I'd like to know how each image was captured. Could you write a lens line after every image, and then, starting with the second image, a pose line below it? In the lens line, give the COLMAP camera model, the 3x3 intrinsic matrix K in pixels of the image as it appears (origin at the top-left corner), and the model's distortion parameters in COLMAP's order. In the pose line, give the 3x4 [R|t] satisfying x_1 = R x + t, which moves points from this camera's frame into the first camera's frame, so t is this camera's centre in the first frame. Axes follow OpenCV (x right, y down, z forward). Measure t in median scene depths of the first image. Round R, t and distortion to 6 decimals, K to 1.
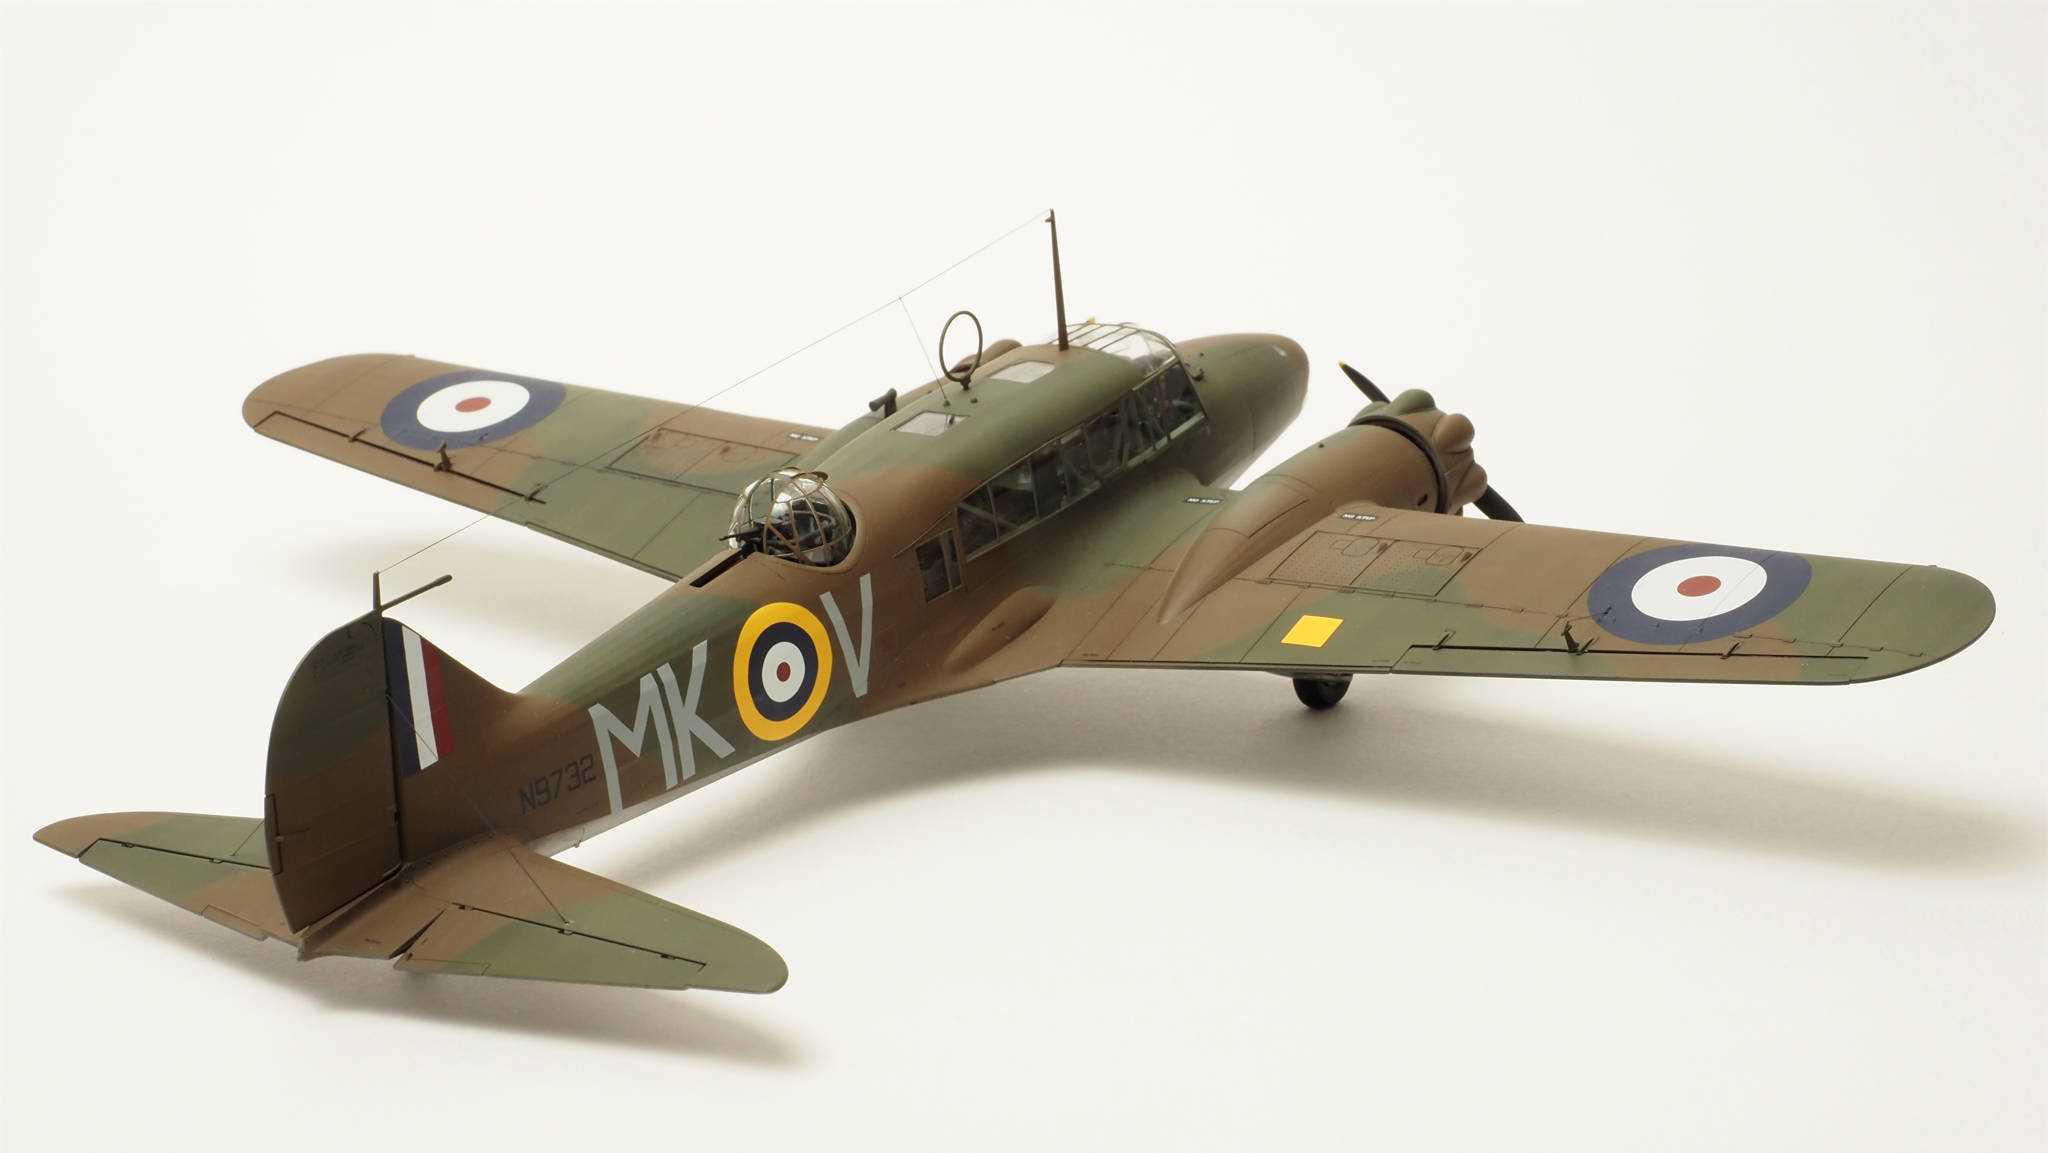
lens RADIAL K [[5784.5, 0, 1030.6], [0, 5784.5, 577.9], [0, 0, 1]] dist [0.047138, 0.000000]
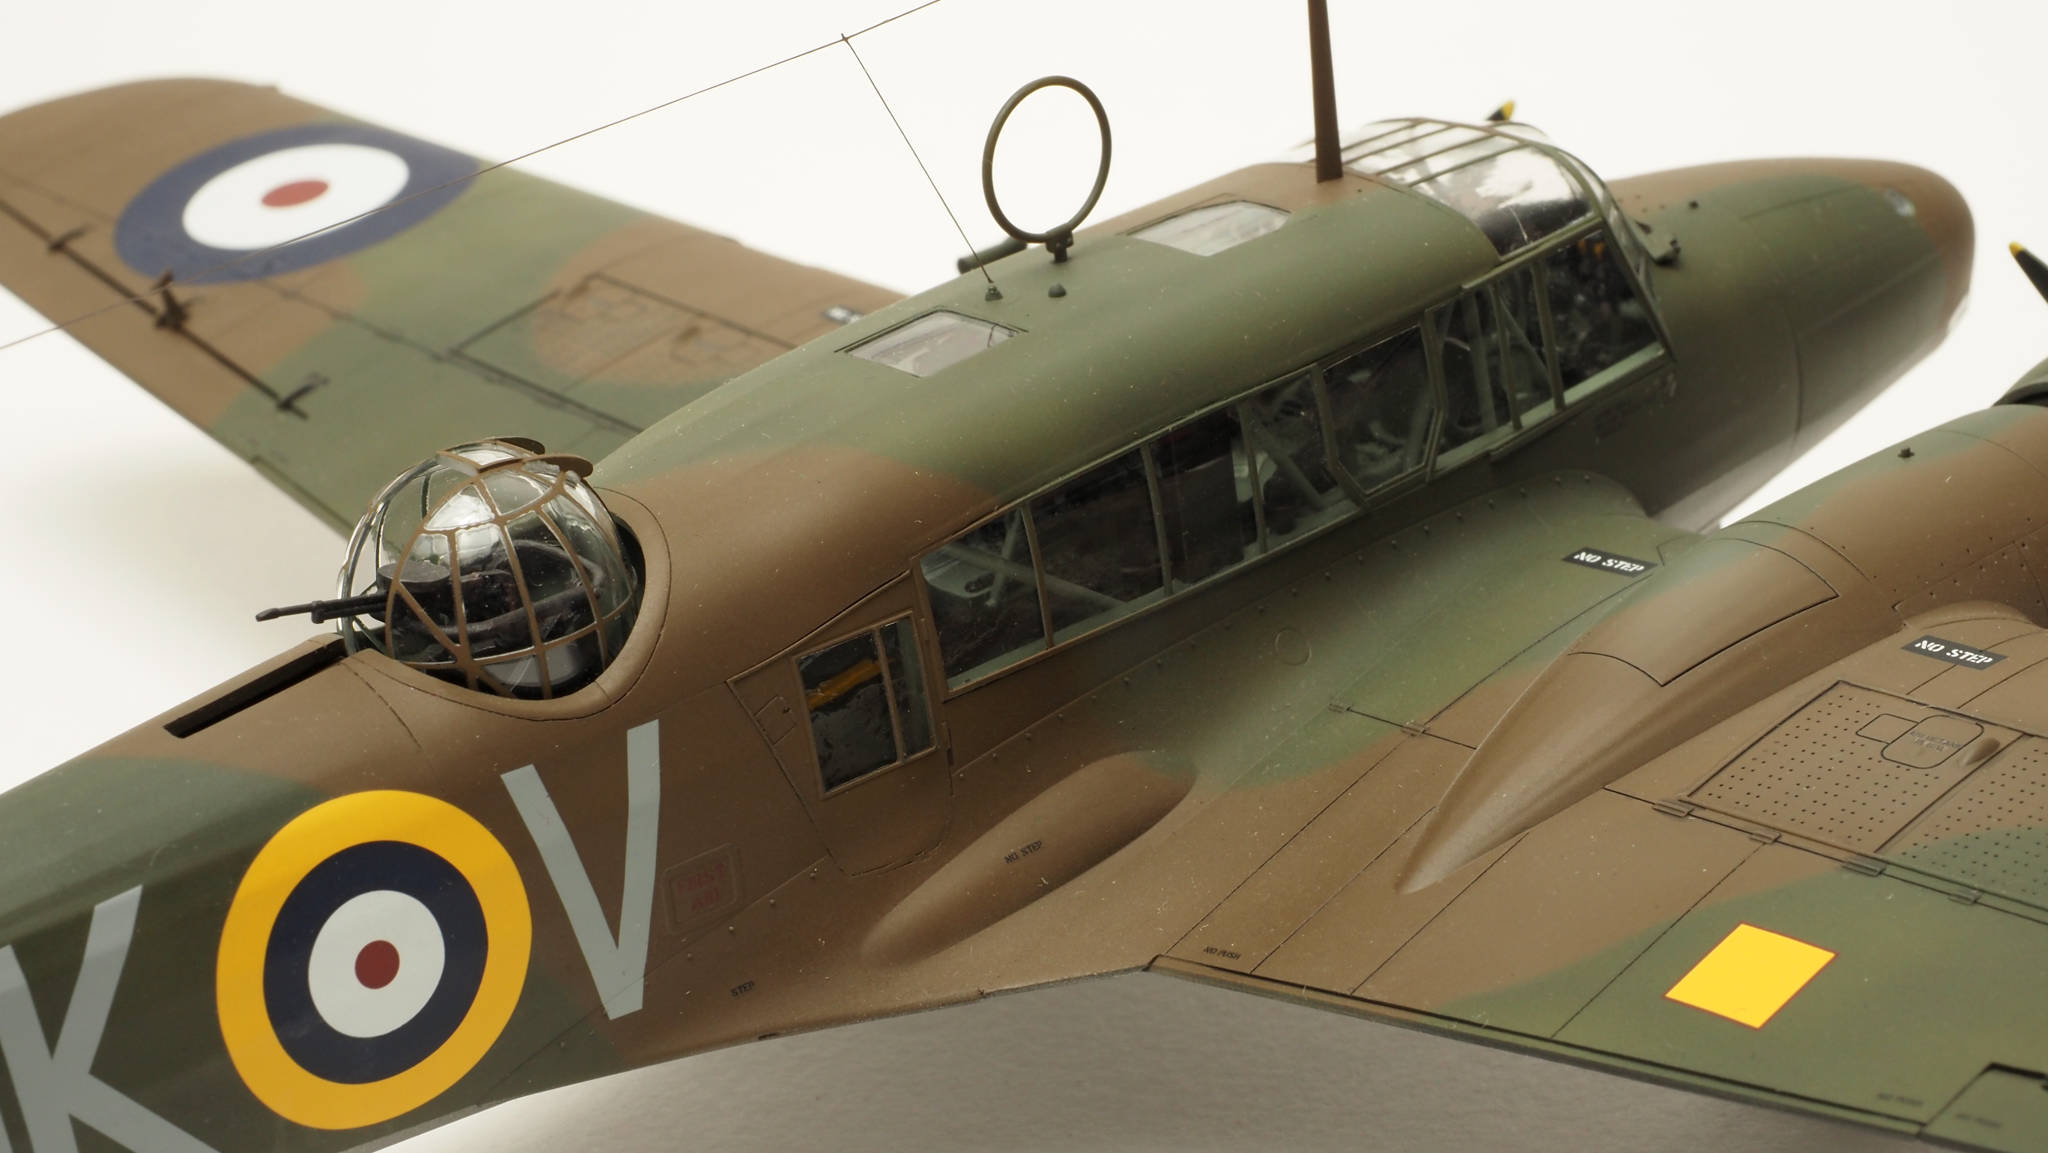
lens RADIAL K [[4992.7, 0, 1019.8], [0, 4992.7, 571.3], [0, 0, 1]] dist [0.034133, 0.000000]
pose [[0.968948, 0.085988, -0.231831, 0.076866], [-0.069703, 0.994548, 0.077558, -0.040084], [0.237236, -0.058990, 0.969659, 0.673569]]
